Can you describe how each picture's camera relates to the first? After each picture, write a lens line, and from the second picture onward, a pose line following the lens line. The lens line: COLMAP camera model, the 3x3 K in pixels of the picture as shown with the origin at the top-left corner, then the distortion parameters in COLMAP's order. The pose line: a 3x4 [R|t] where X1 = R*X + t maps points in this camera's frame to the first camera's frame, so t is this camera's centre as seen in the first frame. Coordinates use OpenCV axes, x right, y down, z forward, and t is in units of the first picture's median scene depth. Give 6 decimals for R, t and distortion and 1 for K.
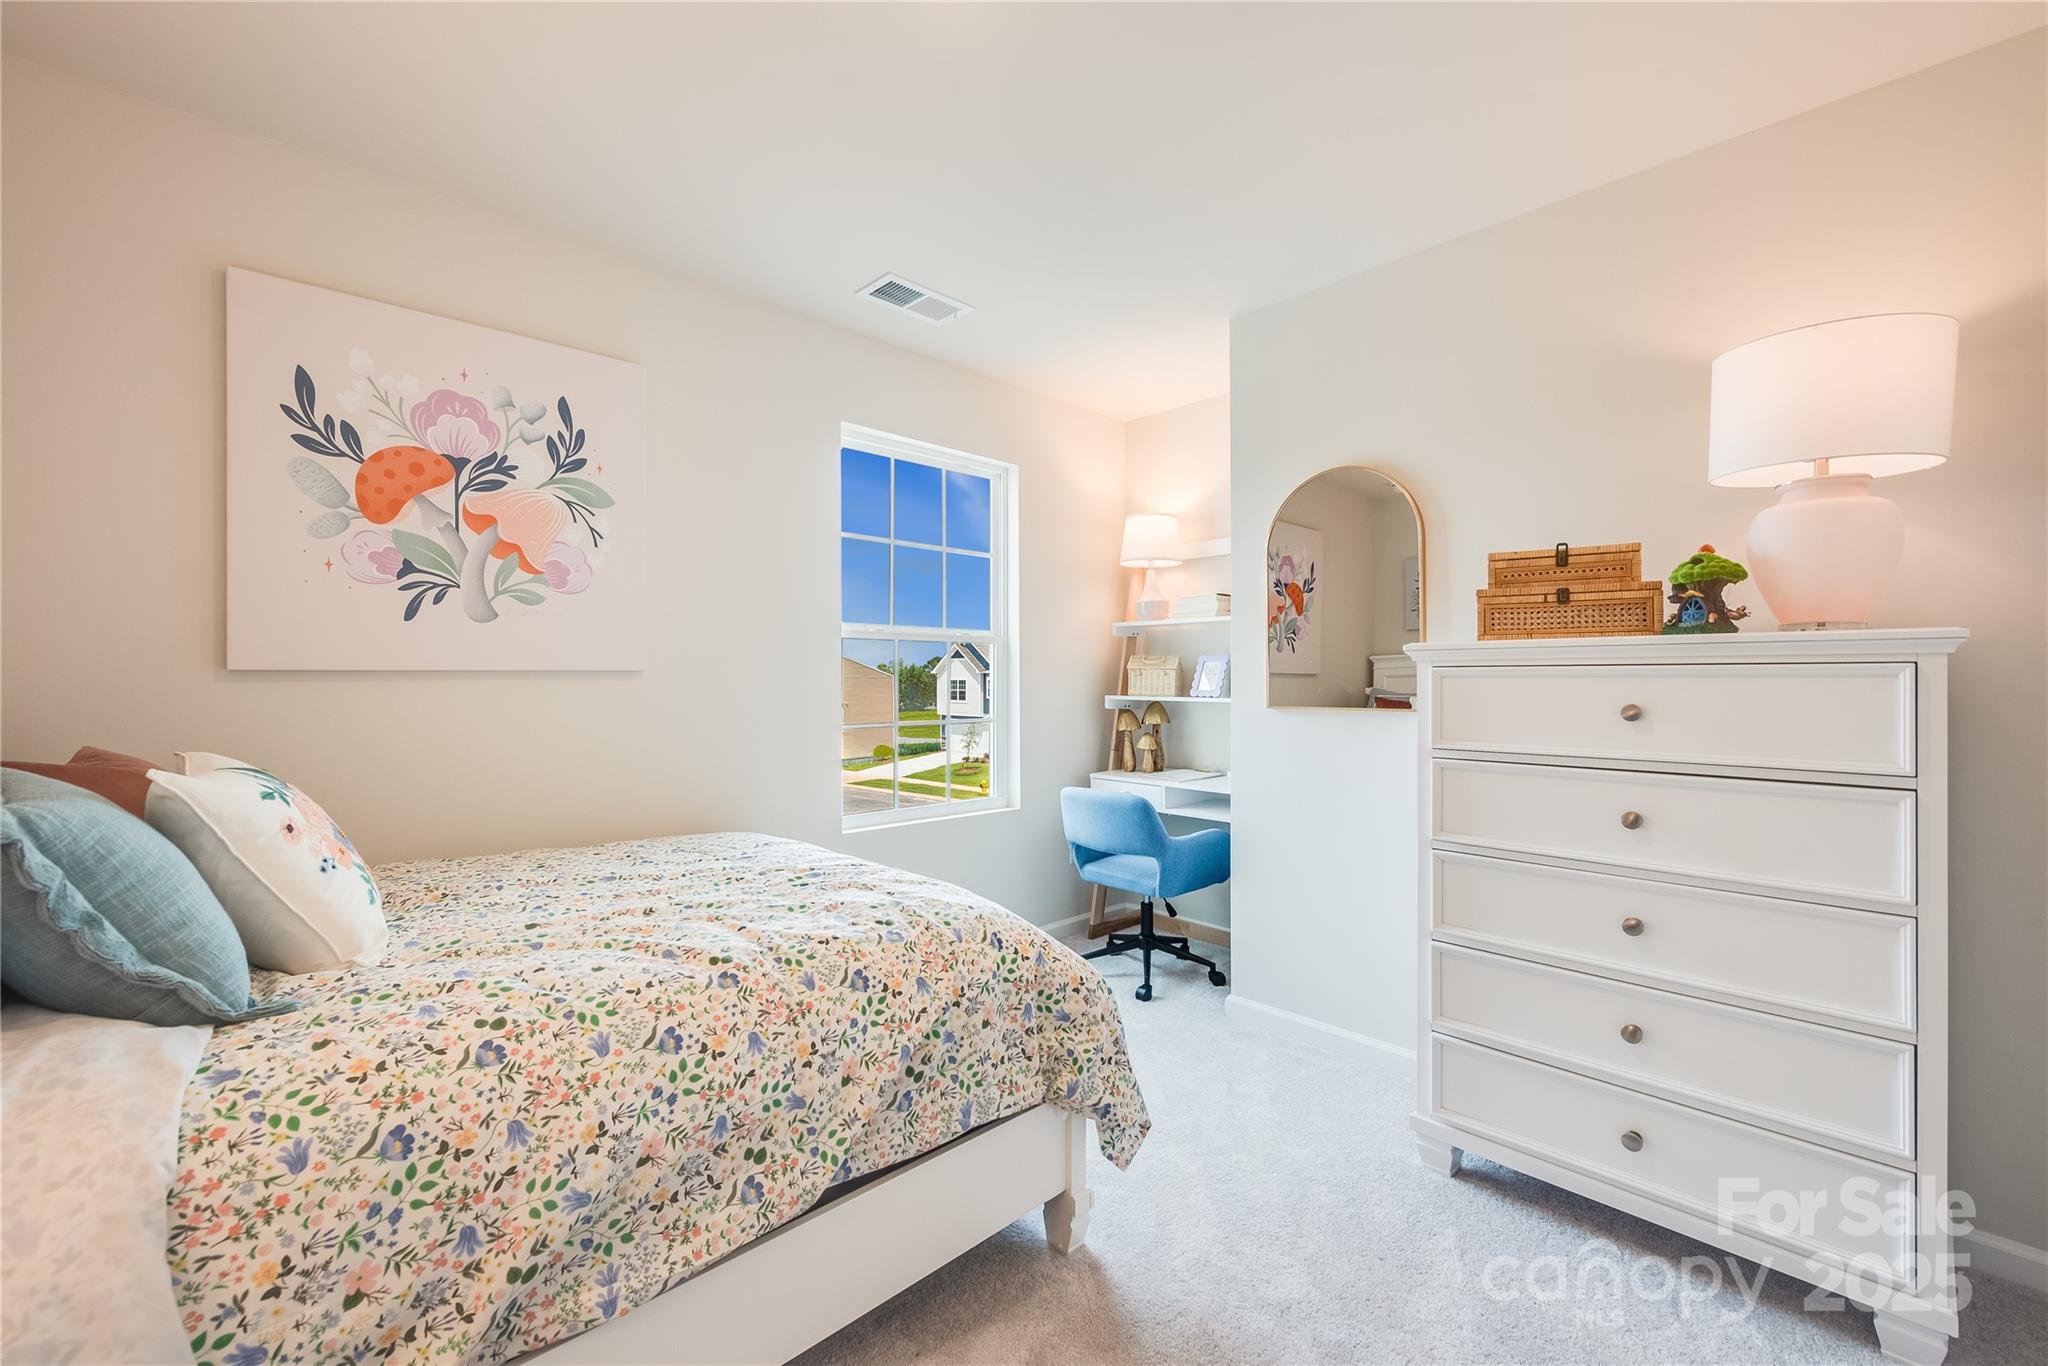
lens RADIAL K [[860.7, 0, 1014.4], [0, 860.7, 677.0], [0, 0, 1]] dist [0.010522, -0.000077]
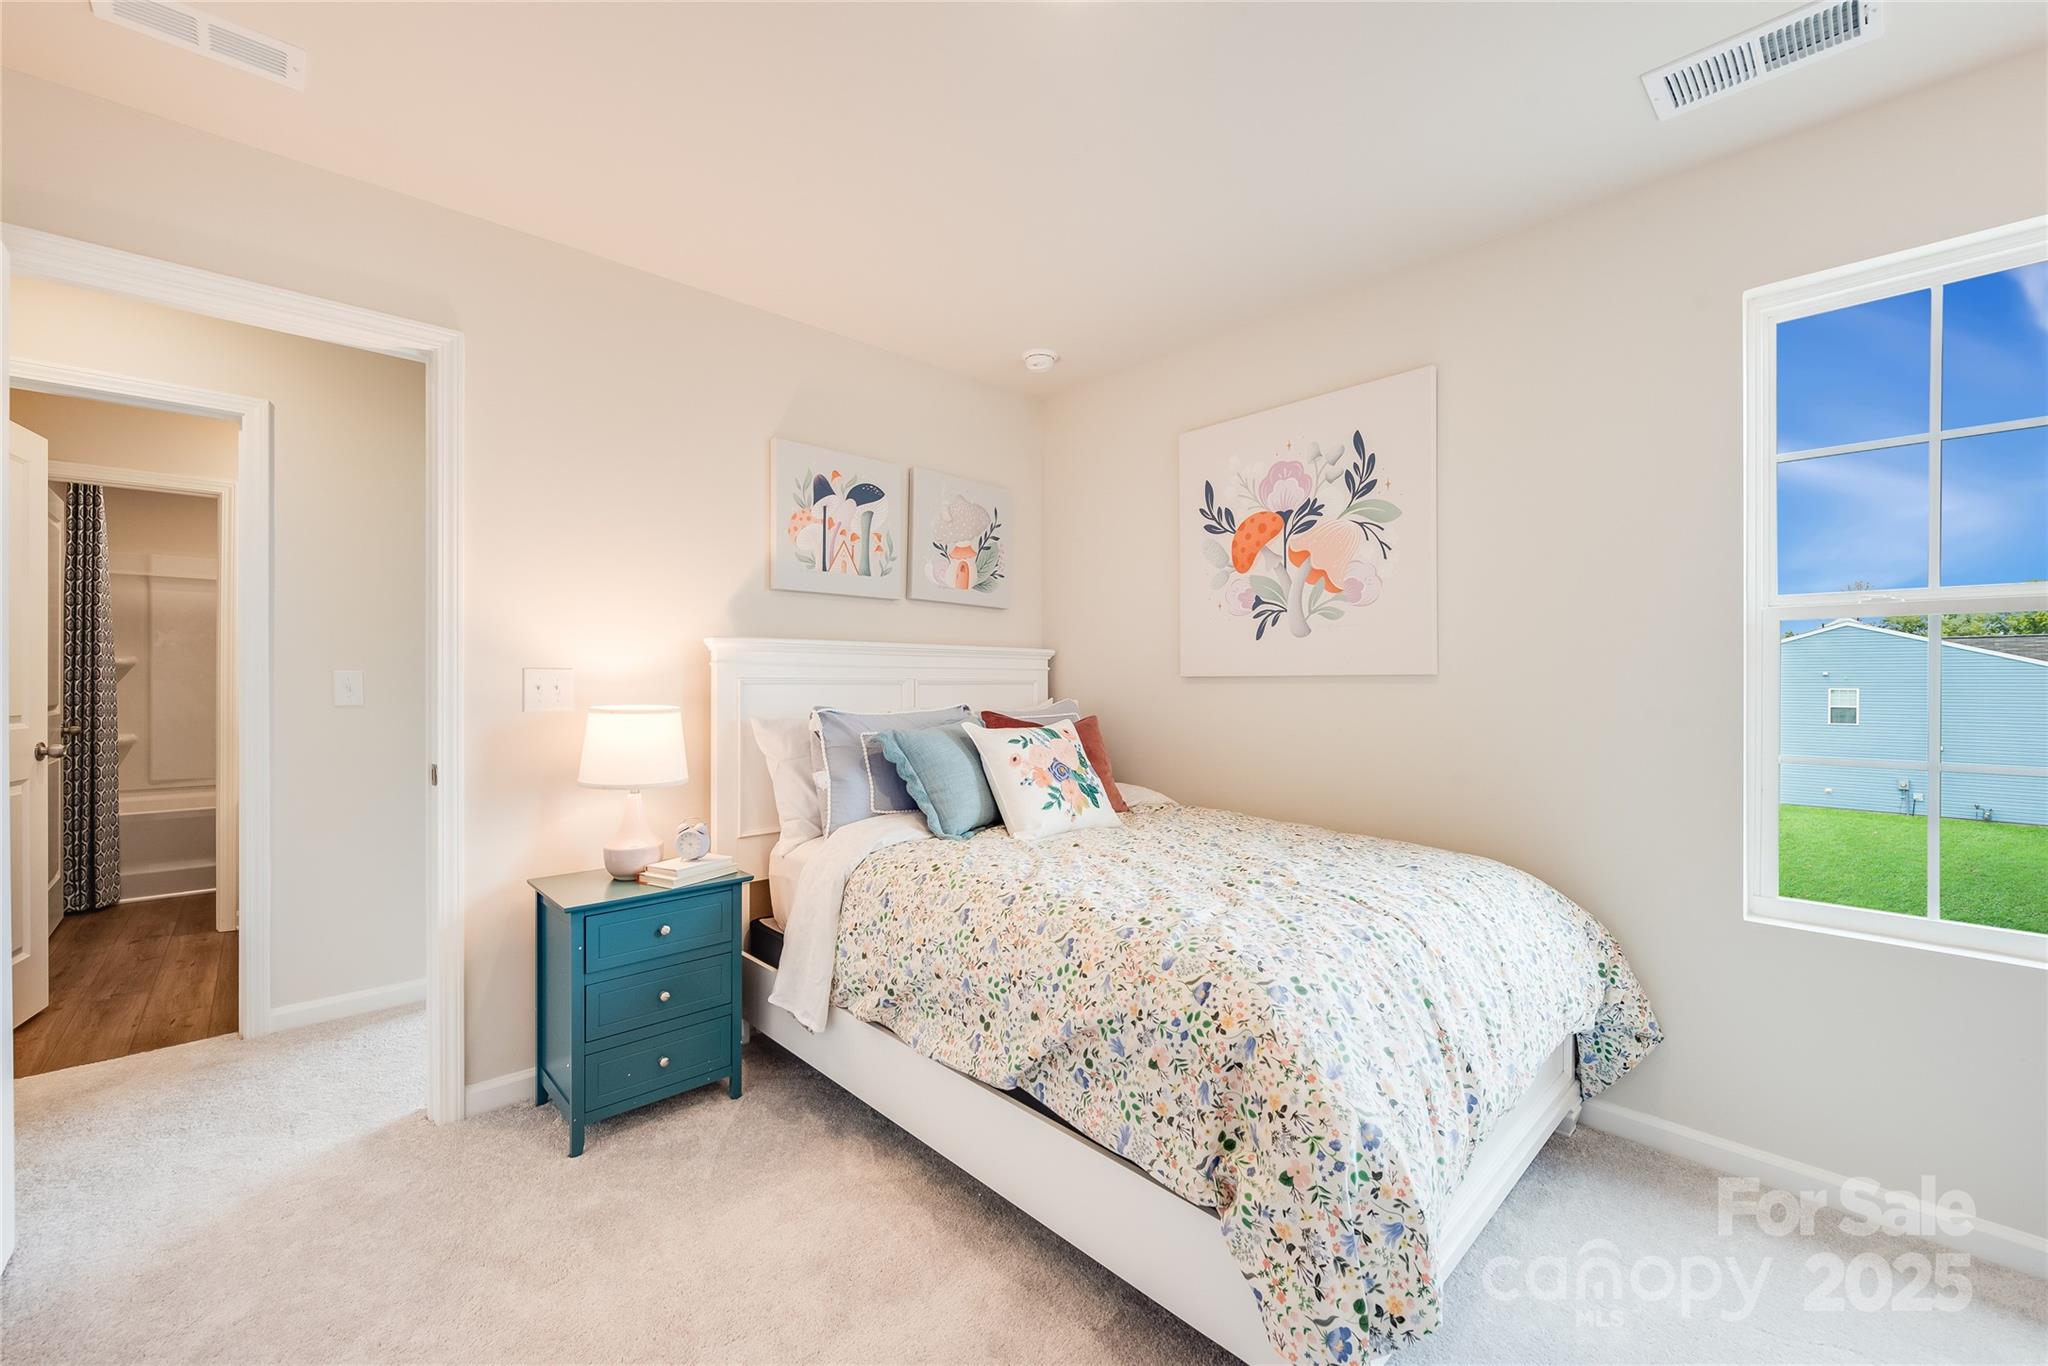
lens RADIAL K [[820.6, 0, 1014.9], [0, 820.6, 683.4], [0, 0, 1]] dist [-0.000807, -0.000290]
pose [[-0.022189, 0.002640, -0.999750, 0.621487], [-0.001474, 0.999995, 0.002674, 0.000881], [0.999753, 0.001533, -0.022185, 0.655475]]
